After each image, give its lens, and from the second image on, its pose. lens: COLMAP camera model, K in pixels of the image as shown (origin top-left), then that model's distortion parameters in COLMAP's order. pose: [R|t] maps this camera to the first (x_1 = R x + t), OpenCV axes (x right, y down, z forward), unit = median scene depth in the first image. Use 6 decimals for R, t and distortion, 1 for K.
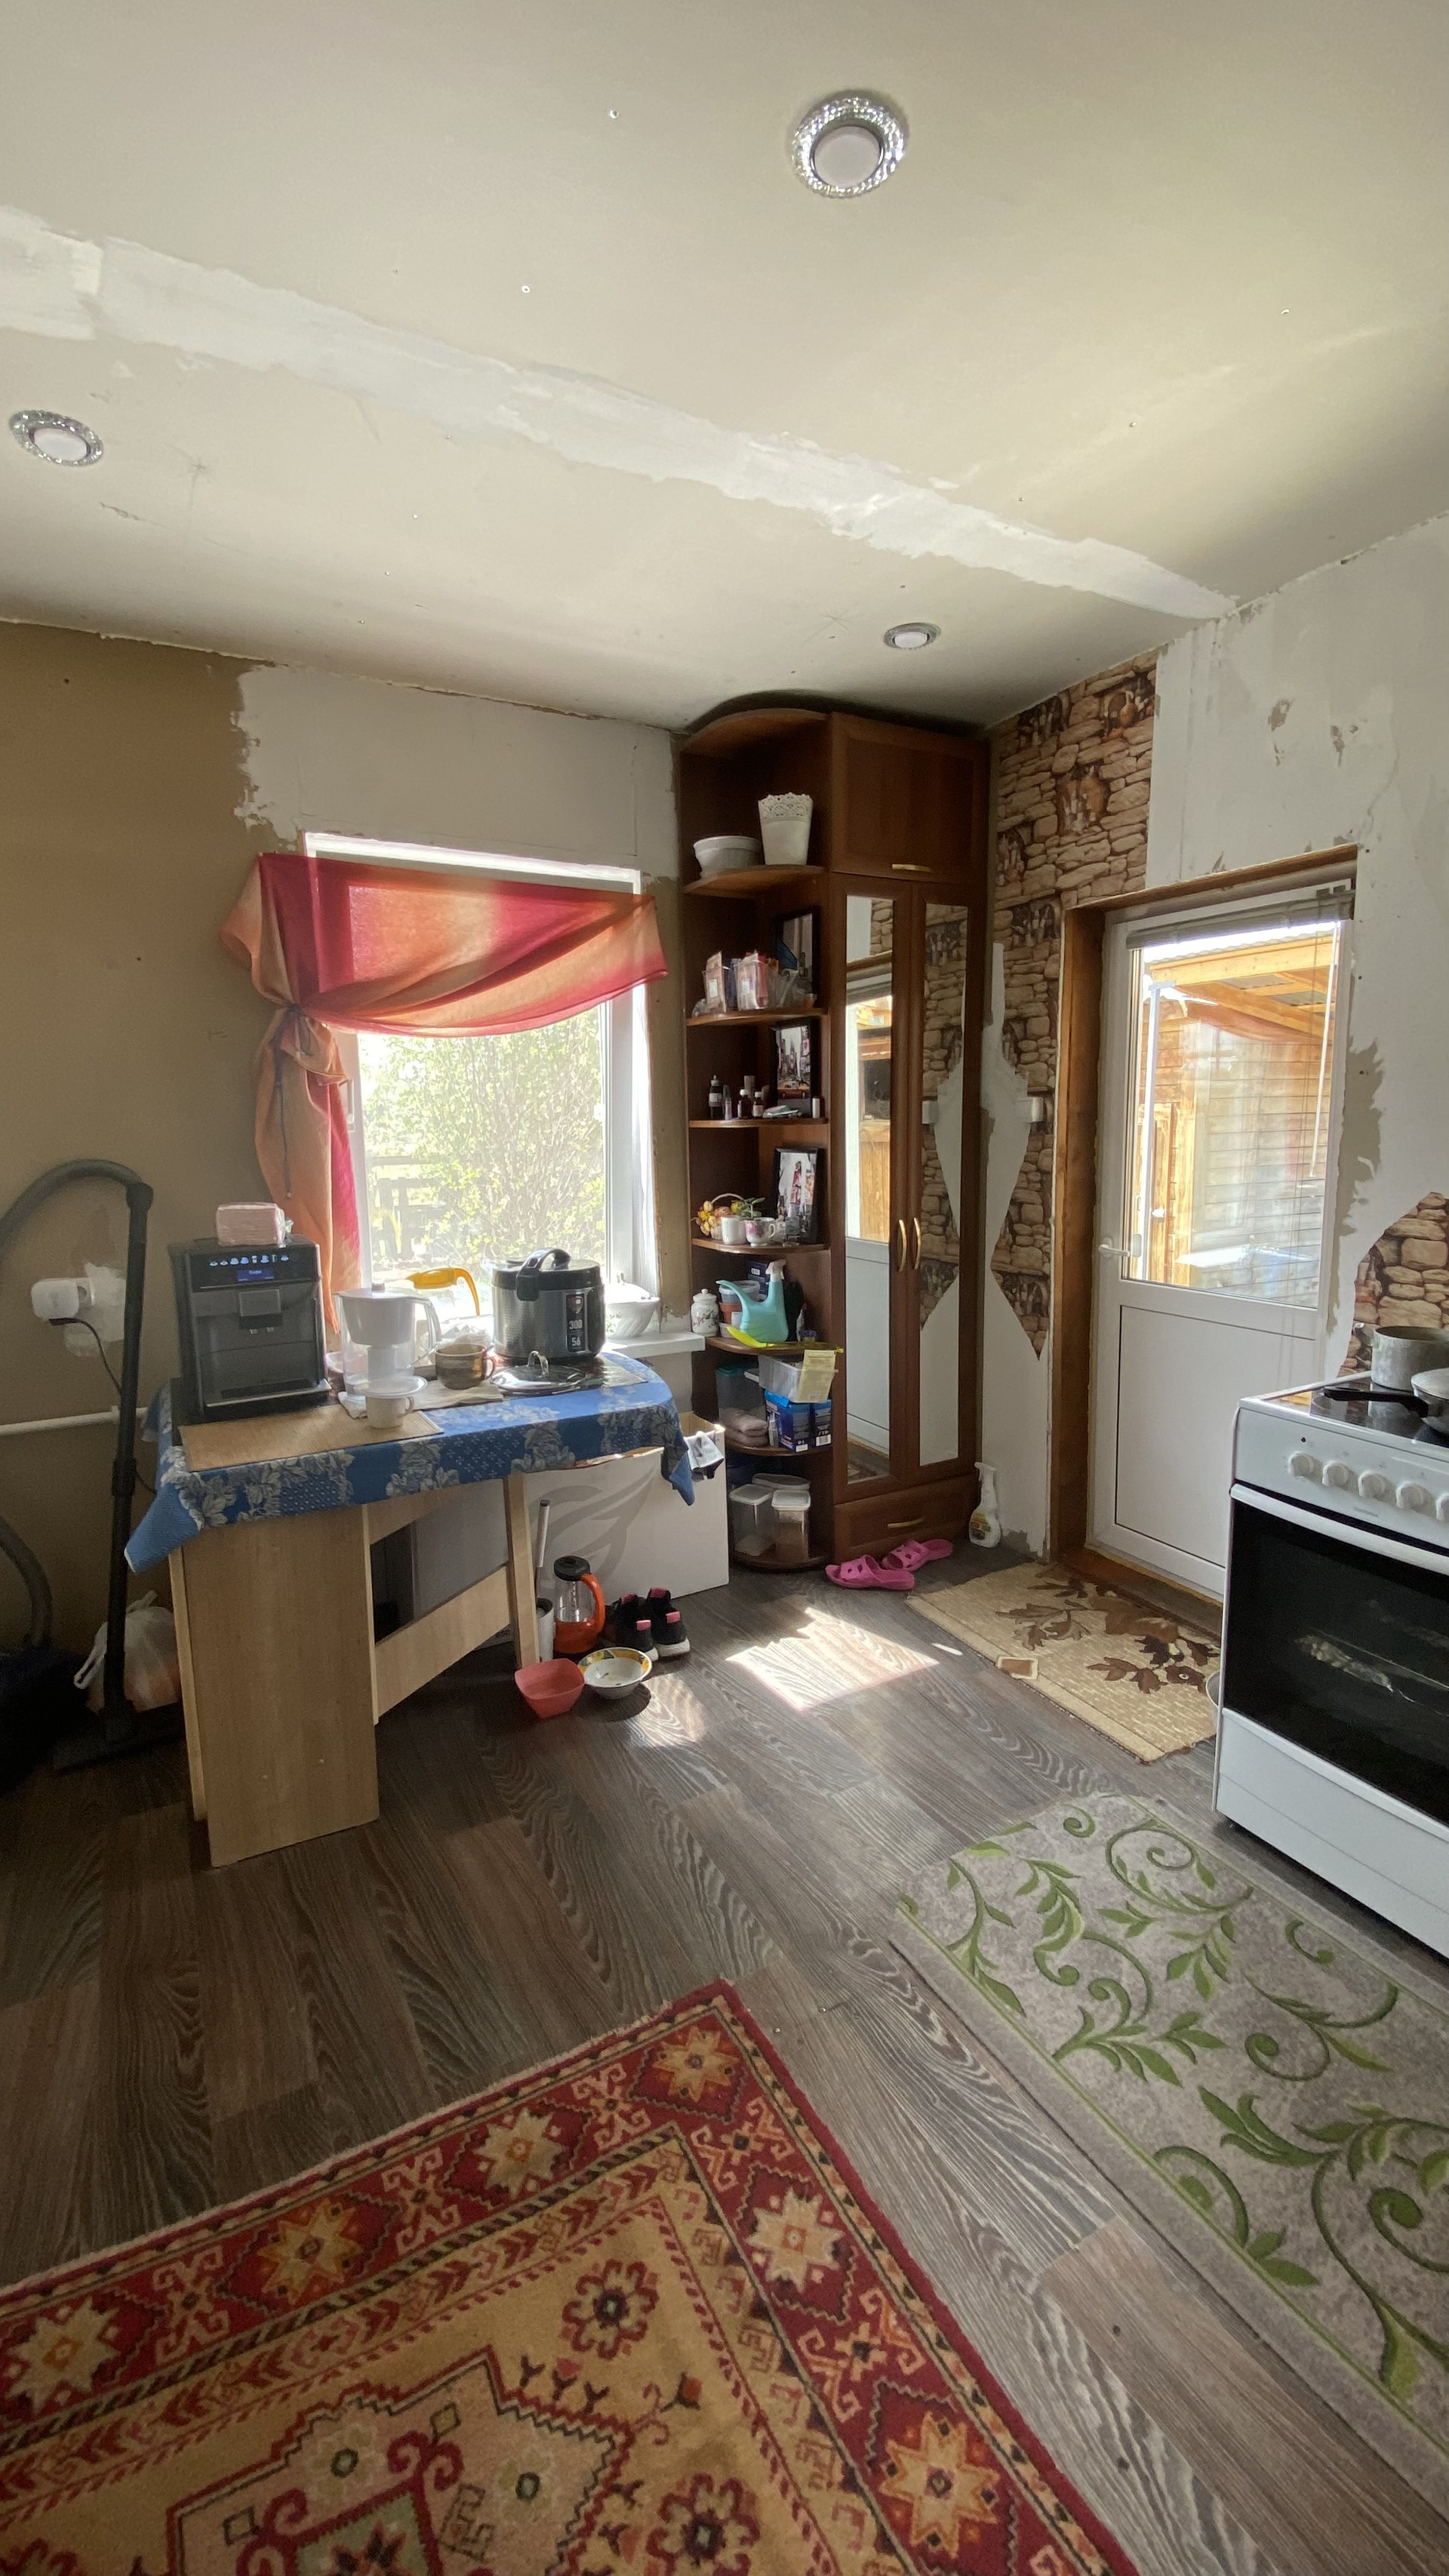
lens RADIAL K [[1058.4, 0, 712.8], [0, 1058.4, 1251.2], [0, 0, 1]] dist [0.019656, -0.017939]
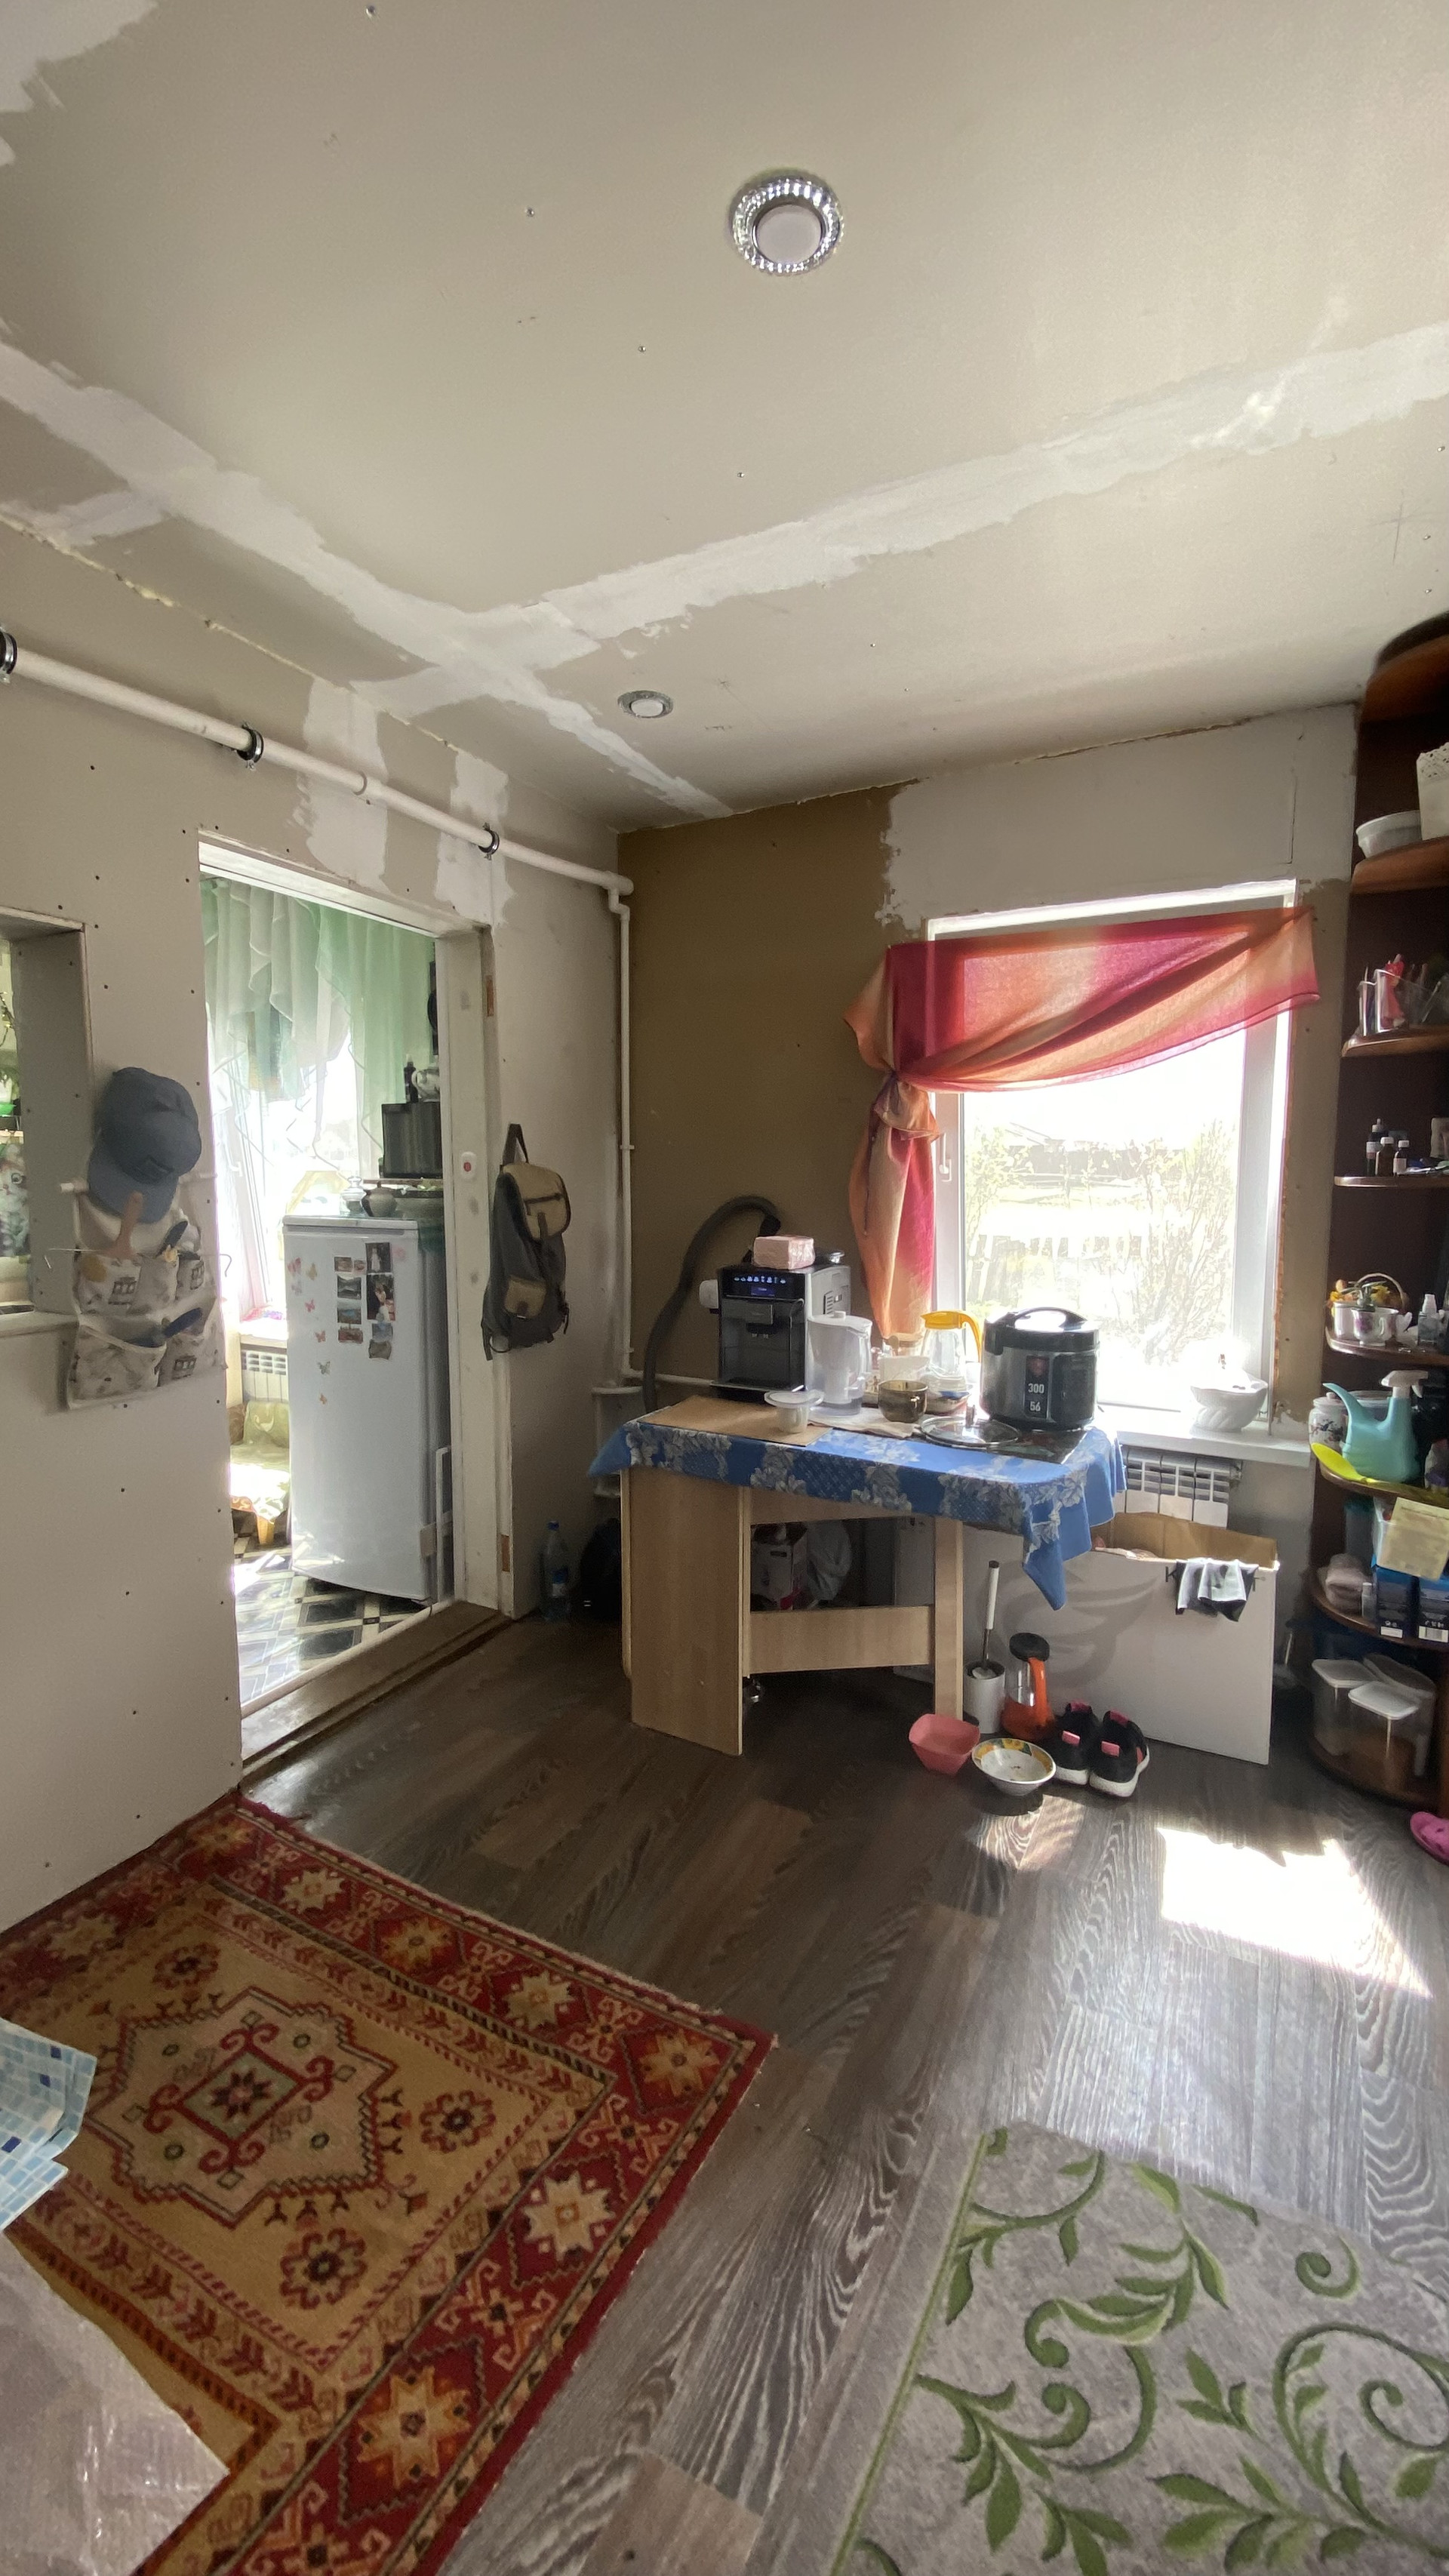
lens RADIAL K [[1058.4, 0, 724.4], [0, 1058.4, 1252.1], [0, 0, 1]] dist [0.019656, -0.017939]
pose [[0.553437, 0.083446, -0.828700, 0.724041], [-0.122449, 0.992309, 0.018144, -0.051763], [0.823841, 0.091432, 0.559399, 0.331549]]
